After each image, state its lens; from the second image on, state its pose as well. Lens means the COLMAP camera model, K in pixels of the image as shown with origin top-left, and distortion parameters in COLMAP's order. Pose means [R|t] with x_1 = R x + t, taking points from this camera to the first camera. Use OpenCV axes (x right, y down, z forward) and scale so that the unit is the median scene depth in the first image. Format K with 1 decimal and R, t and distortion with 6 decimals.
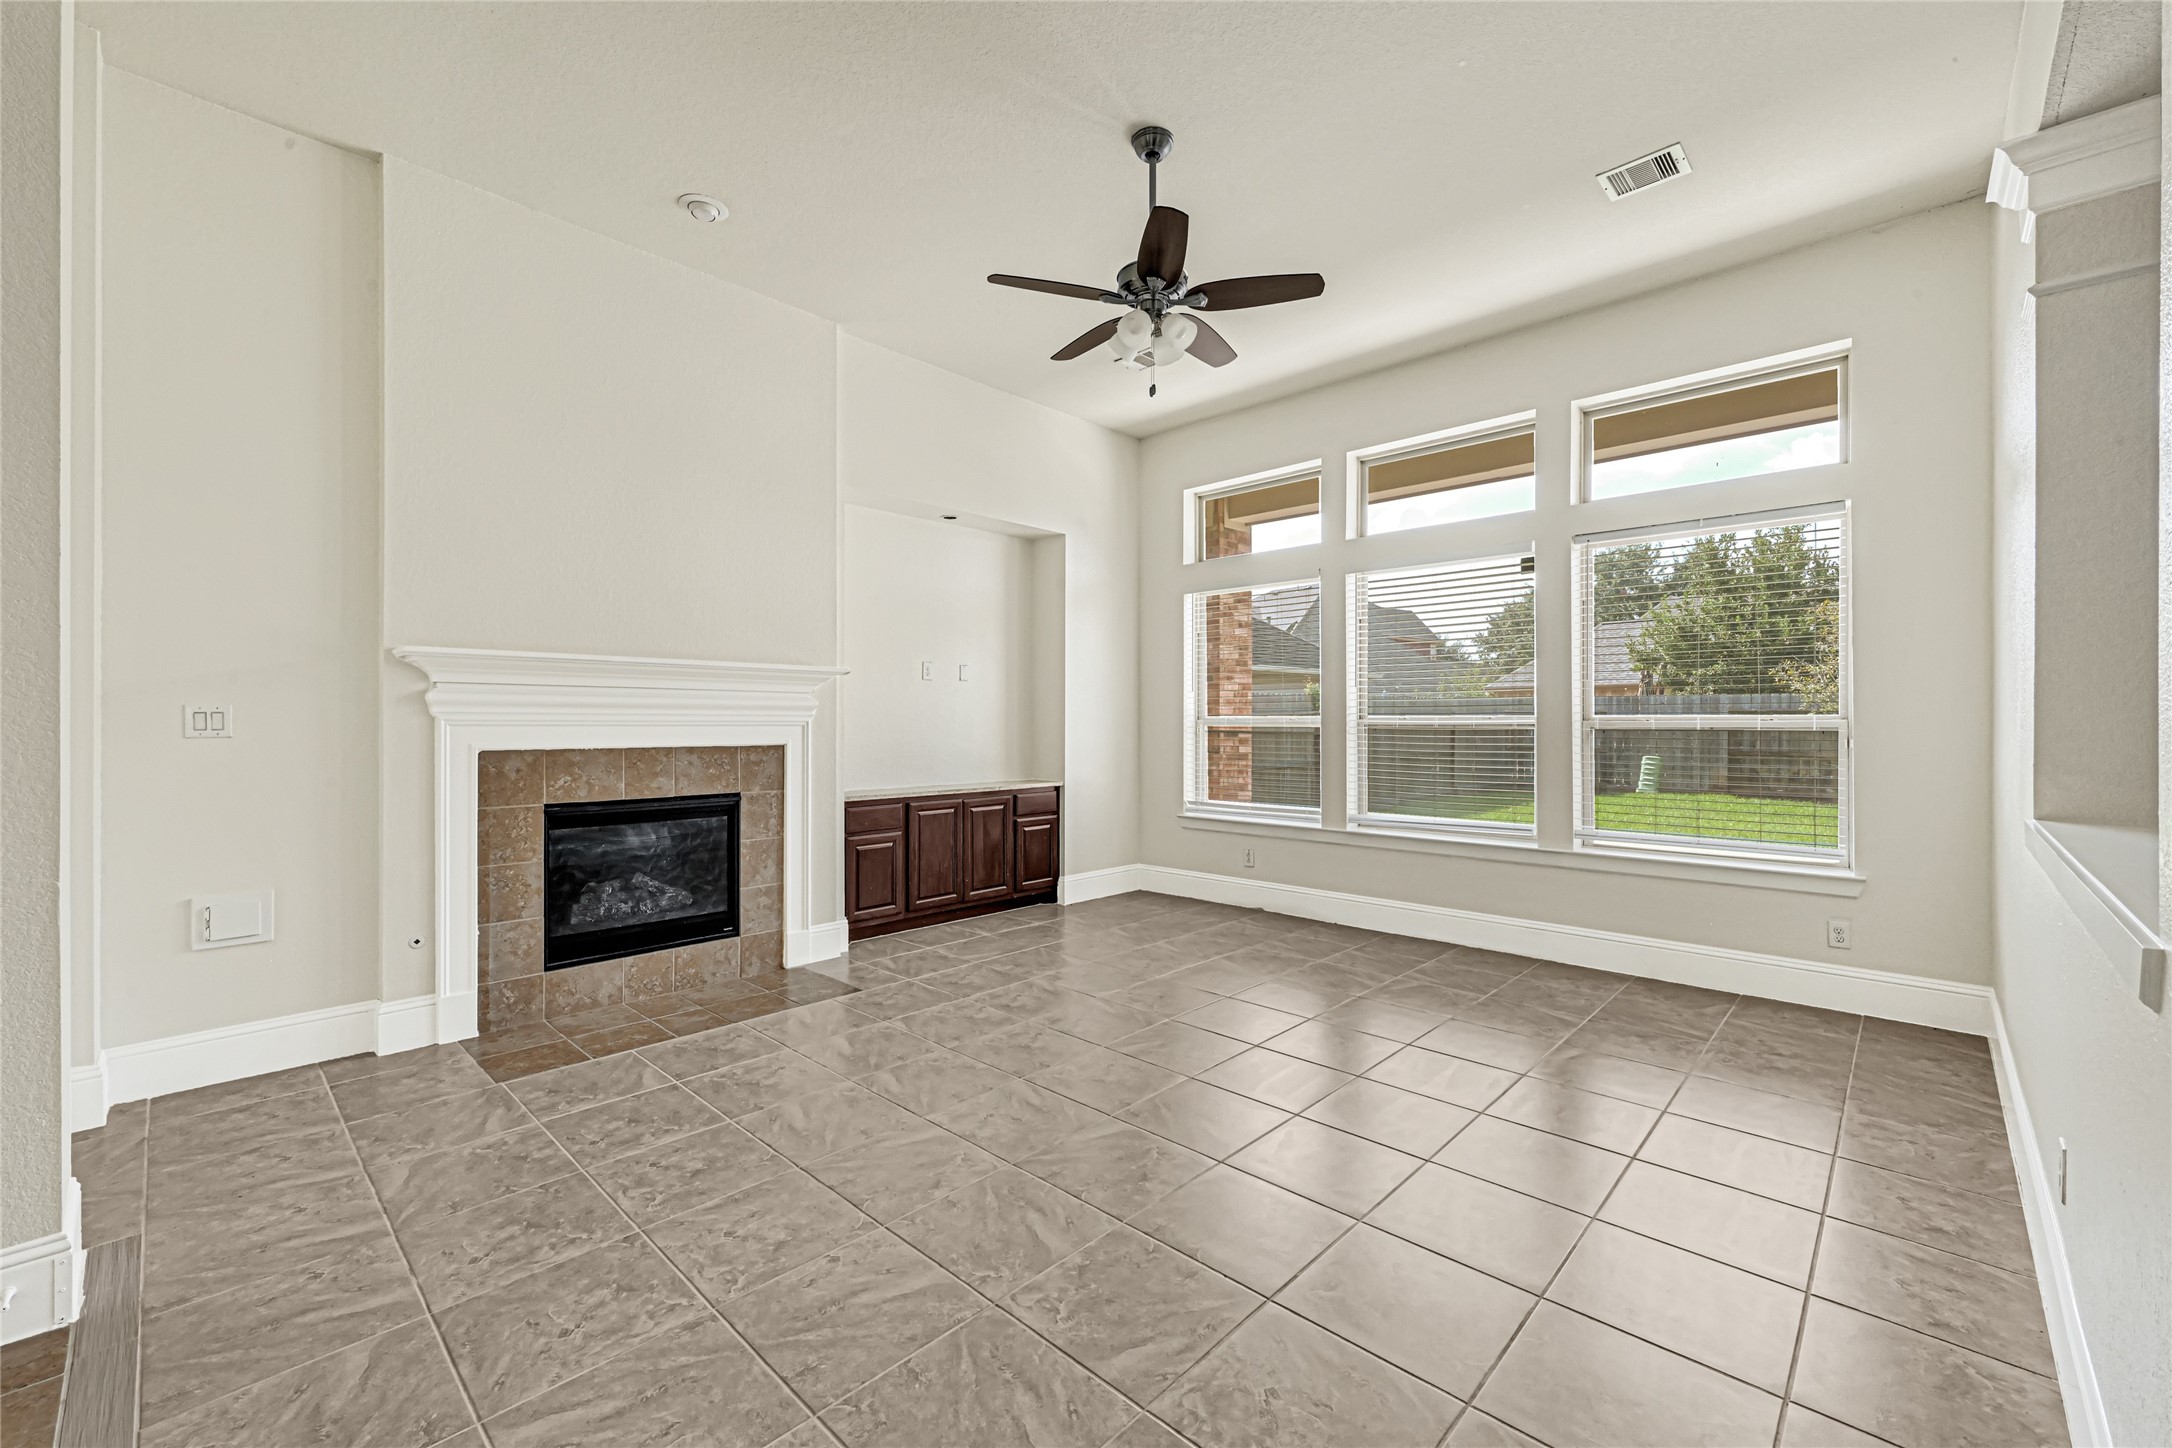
lens RADIAL K [[883.9, 0, 1084.0], [0, 883.9, 721.7], [0, 0, 1]] dist [0.003309, 0.000092]
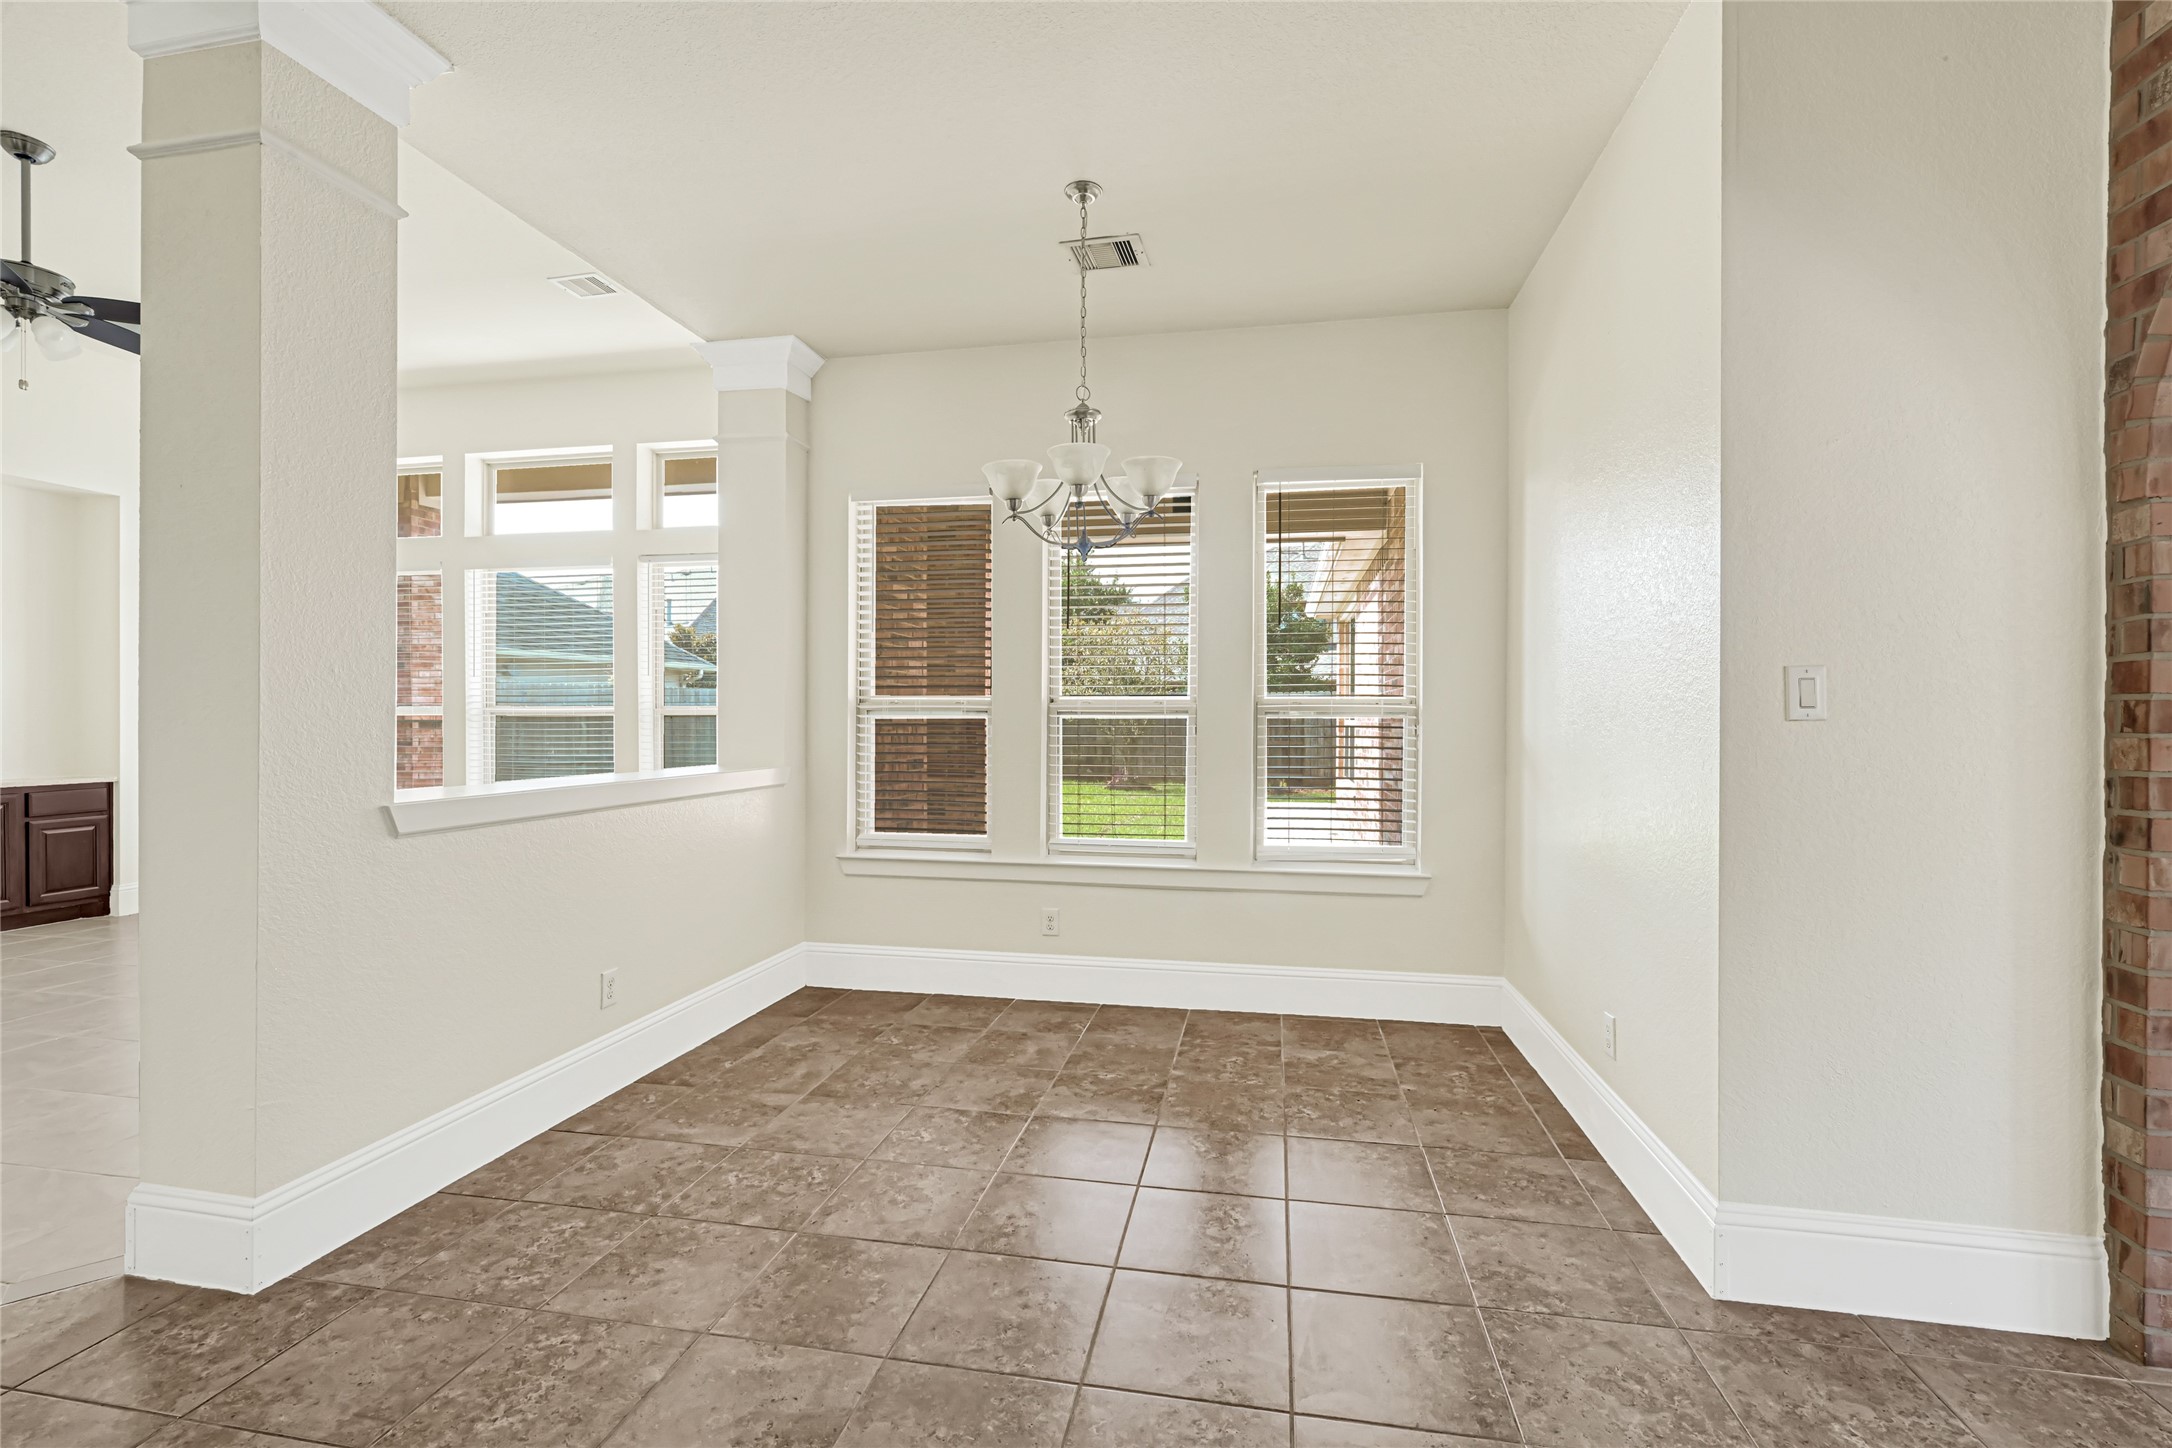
lens RADIAL K [[938.4, 0, 1095.8], [0, 938.4, 719.9], [0, 0, 1]] dist [-0.025743, -0.000350]
pose [[0.828272, -0.000434, 0.560326, 0.275148], [-0.001707, 0.999993, 0.003297, 0.005938], [-0.560324, -0.003688, 0.828266, -0.296883]]
